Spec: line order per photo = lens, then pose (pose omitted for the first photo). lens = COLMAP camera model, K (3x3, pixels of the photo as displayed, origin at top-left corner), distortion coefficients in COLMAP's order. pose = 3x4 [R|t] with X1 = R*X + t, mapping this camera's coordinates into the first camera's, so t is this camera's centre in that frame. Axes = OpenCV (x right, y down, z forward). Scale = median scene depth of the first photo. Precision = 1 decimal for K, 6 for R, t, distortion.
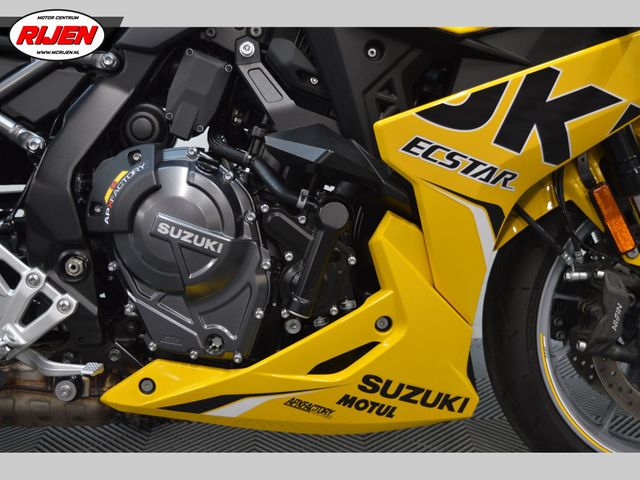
lens RADIAL K [[874.1, 0, 320.0], [0, 874.1, 240.0], [0, 0, 1]] dist [-0.036682, -0.073862]
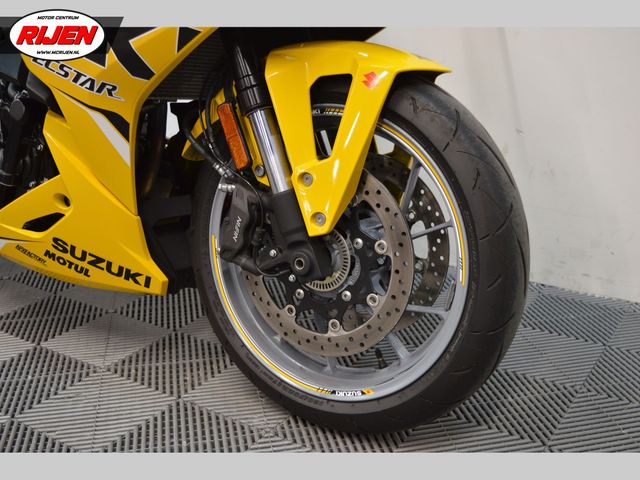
lens RADIAL K [[756.0, 0, 320.0], [0, 756.0, 240.0], [0, 0, 1]] dist [-0.065858, 0.015418]
pose [[0.814835, 0.170284, -0.554118, 1.028578], [-0.112935, 0.984199, 0.136378, -0.039913], [0.568585, -0.048547, 0.821191, 0.317656]]
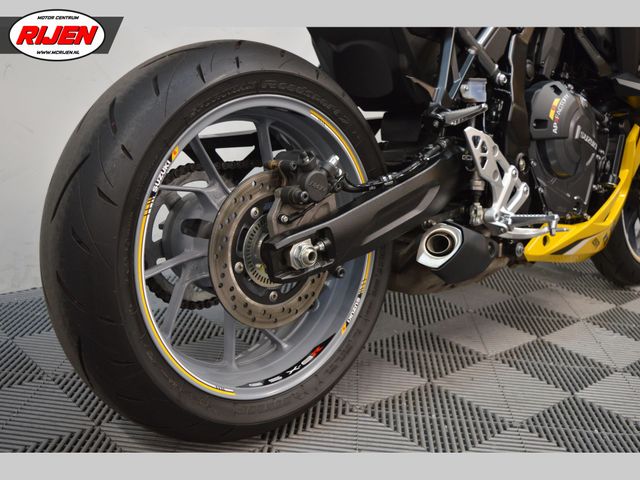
lens RADIAL K [[722.4, 0, 320.0], [0, 722.4, 240.0], [0, 0, 1]] dist [-0.072584, -0.004783]
pose [[0.763605, -0.113707, 0.635593, -1.347145], [0.069709, 0.993136, 0.093922, 0.020386], [-0.641910, -0.027412, 0.766290, 0.294767]]
